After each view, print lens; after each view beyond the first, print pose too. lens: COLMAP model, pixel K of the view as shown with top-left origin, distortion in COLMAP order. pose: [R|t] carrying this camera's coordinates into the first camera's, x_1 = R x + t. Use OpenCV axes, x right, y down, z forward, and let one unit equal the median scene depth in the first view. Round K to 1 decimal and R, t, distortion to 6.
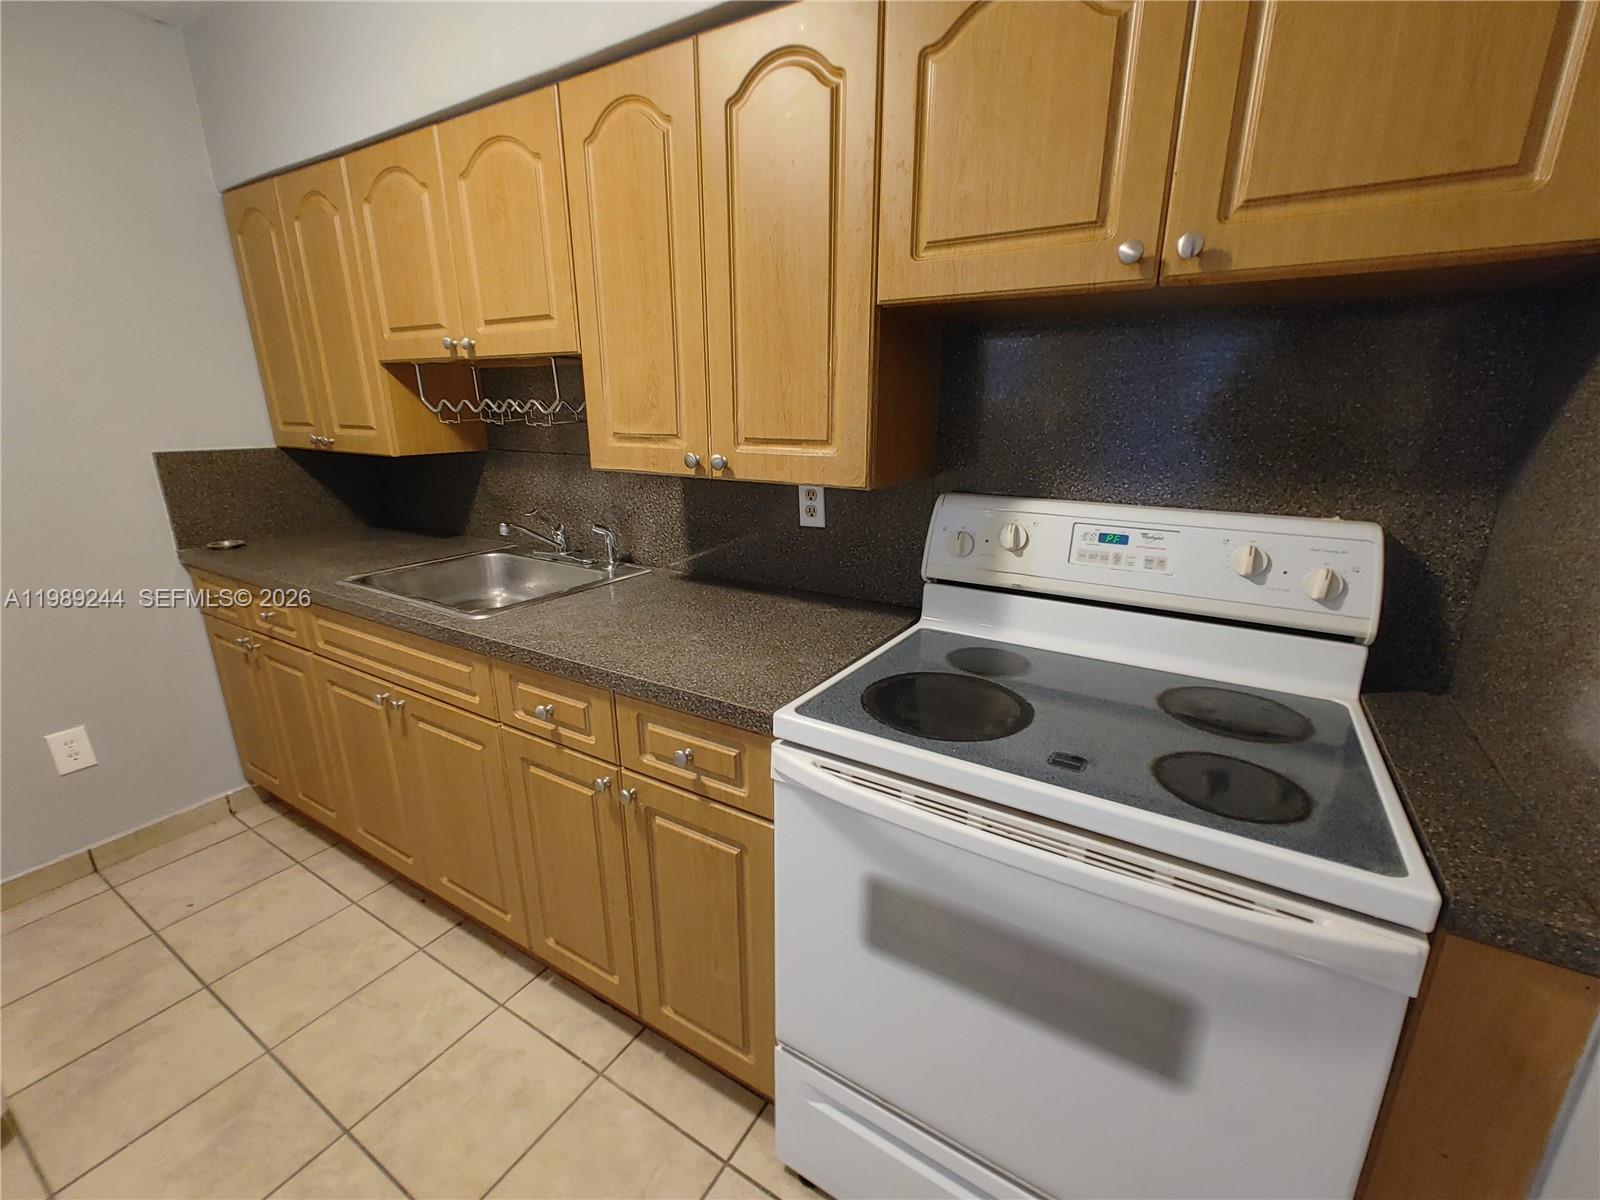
lens RADIAL K [[677.2, 0, 814.6], [0, 677.2, 599.7], [0, 0, 1]] dist [0.000345, 0.000667]
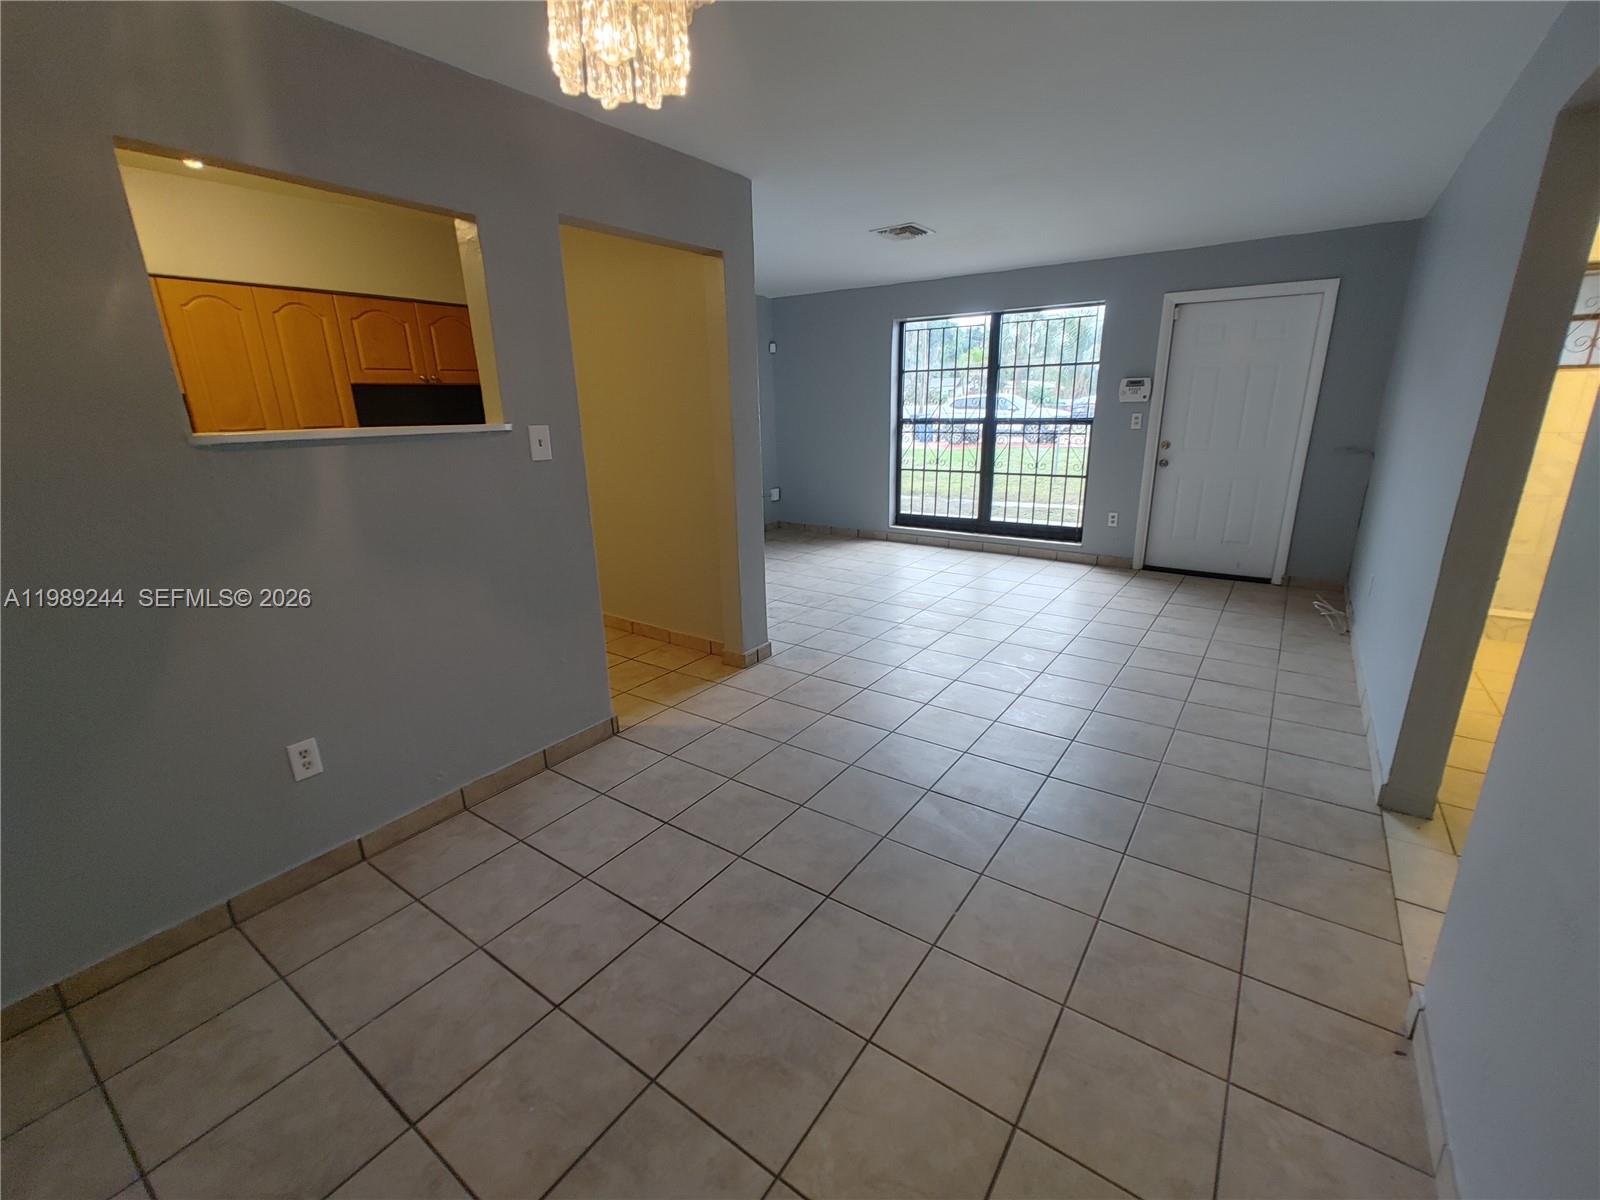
lens RADIAL K [[681.7, 0, 810.9], [0, 681.7, 602.6], [0, 0, 1]] dist [-0.000384, 0.000514]
pose [[0.068080, -0.289405, 0.954783, -2.387746], [0.297412, 0.919379, 0.257467, 0.266450], [-0.952319, 0.266435, 0.148664, -0.998475]]
